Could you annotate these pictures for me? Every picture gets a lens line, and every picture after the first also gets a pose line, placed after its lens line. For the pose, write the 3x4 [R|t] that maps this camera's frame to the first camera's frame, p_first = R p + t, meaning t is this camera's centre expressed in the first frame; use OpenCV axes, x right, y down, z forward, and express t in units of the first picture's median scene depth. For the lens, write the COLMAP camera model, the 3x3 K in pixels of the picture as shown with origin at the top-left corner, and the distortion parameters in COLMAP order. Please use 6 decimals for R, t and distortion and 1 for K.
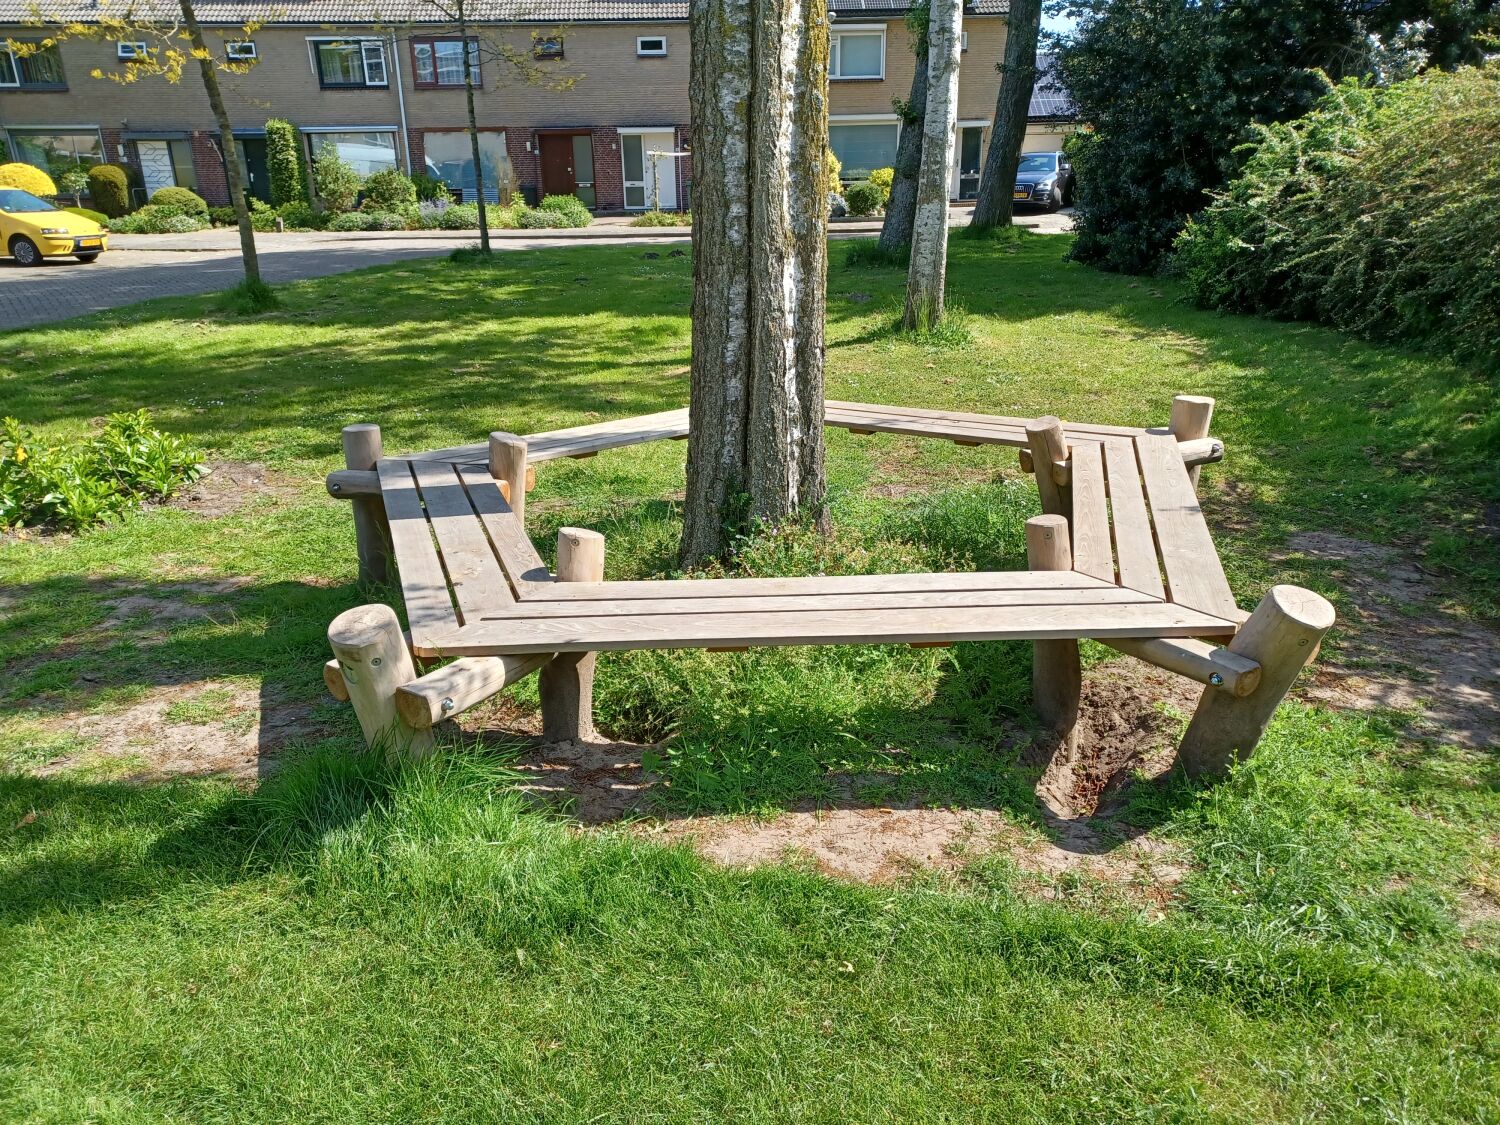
lens RADIAL K [[1080.8, 0, 744.3], [0, 1080.8, 564.0], [0, 0, 1]] dist [0.046034, -0.034228]
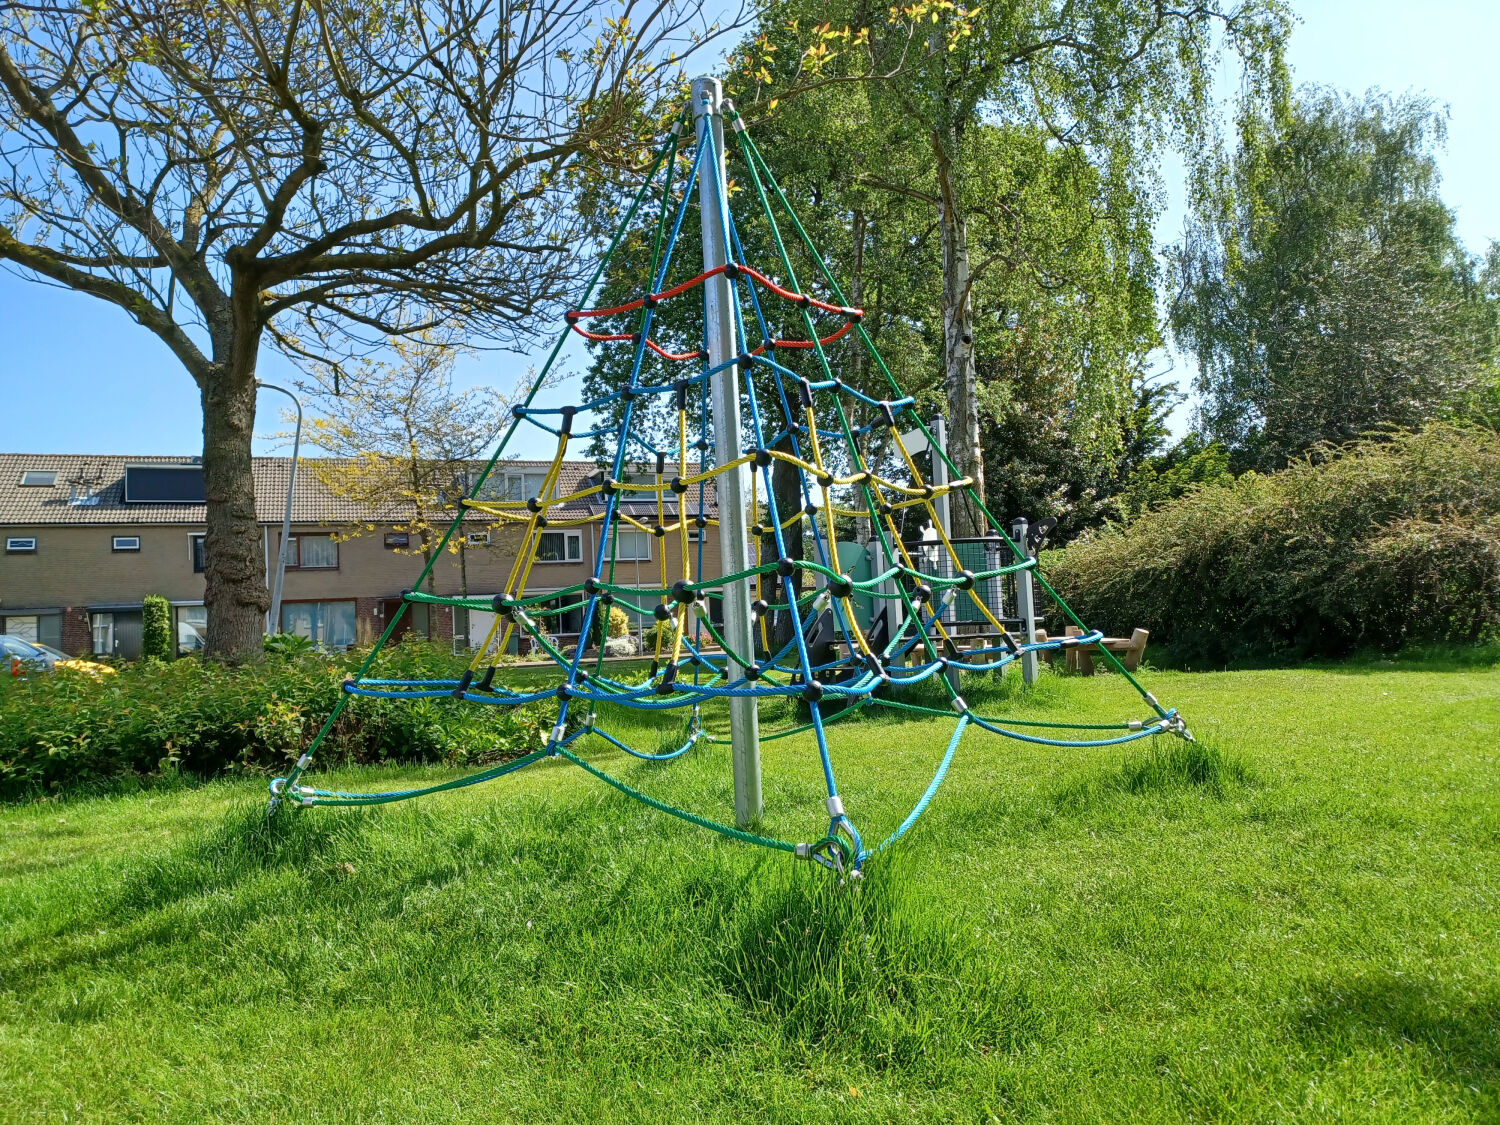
lens RADIAL K [[1080.8, 0, 738.8], [0, 1080.8, 566.0], [0, 0, 1]] dist [0.046034, -0.034228]
pose [[0.943460, -0.006596, 0.331421, -0.226811], [0.142228, 0.911151, -0.386749, 0.110859], [-0.299423, 0.412020, 0.860573, -0.218675]]
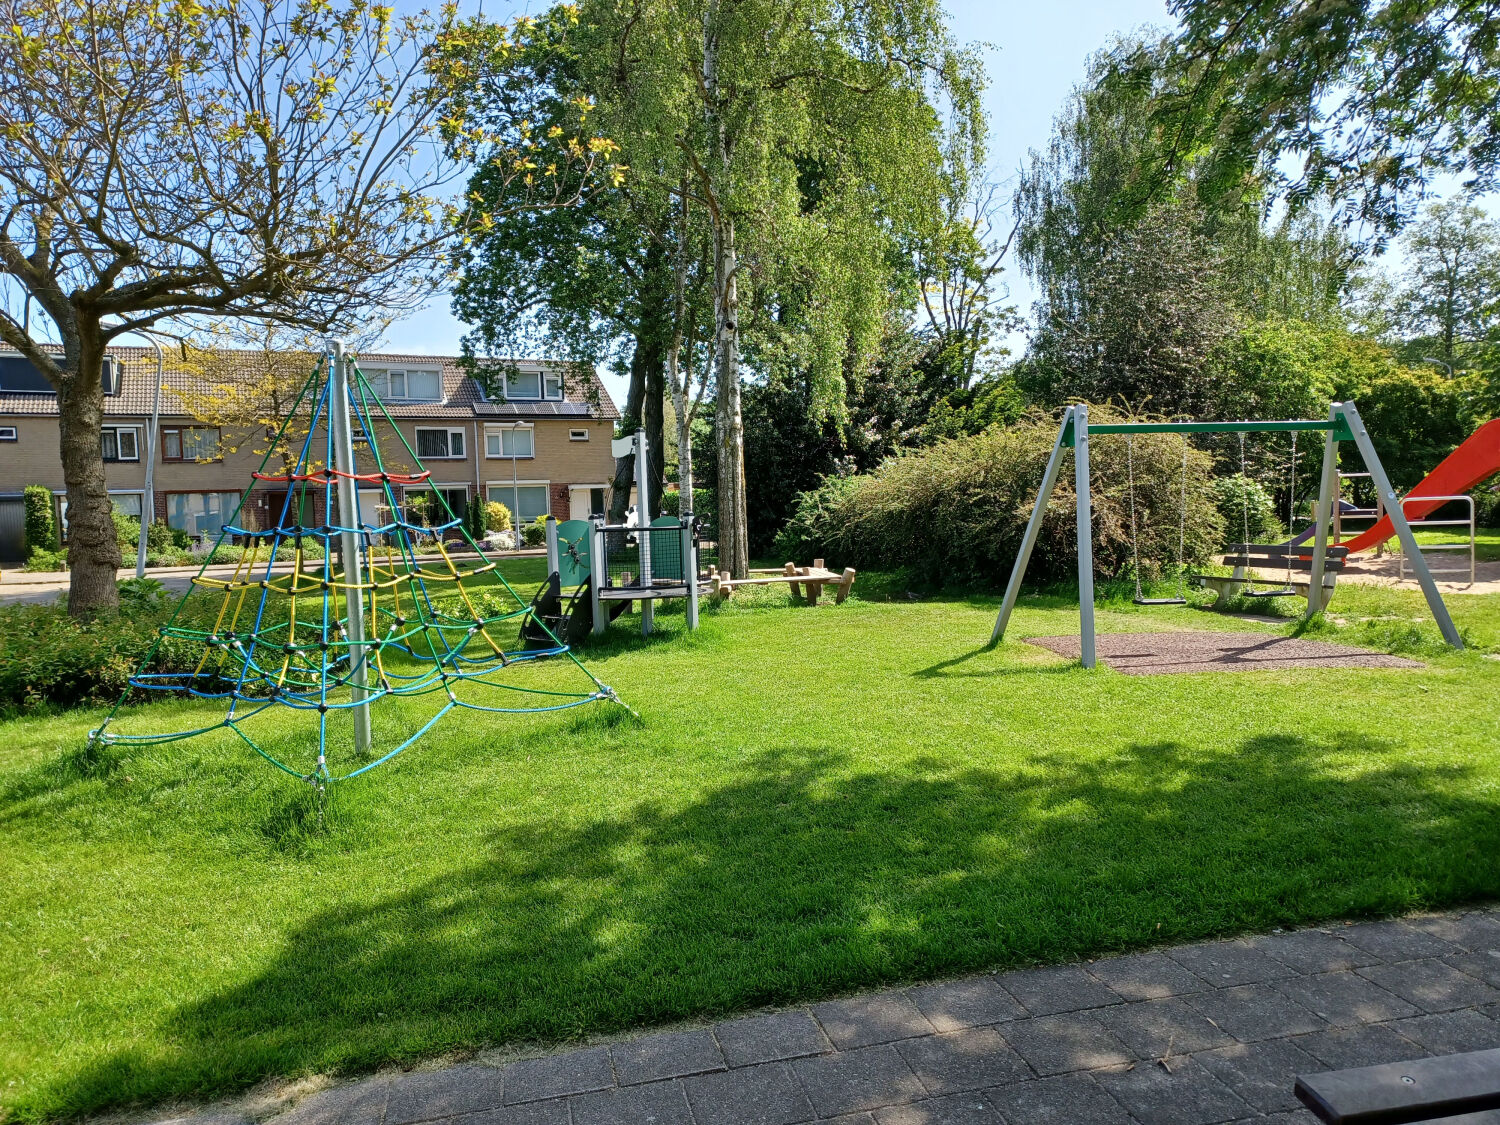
lens RADIAL K [[1080.8, 0, 750.6], [0, 1080.8, 568.9], [0, 0, 1]] dist [0.046034, -0.034228]
pose [[0.912938, -0.034984, 0.406597, -0.204348], [0.154347, 0.951912, -0.264652, 0.125398], [-0.377786, 0.304368, 0.874436, -0.334153]]
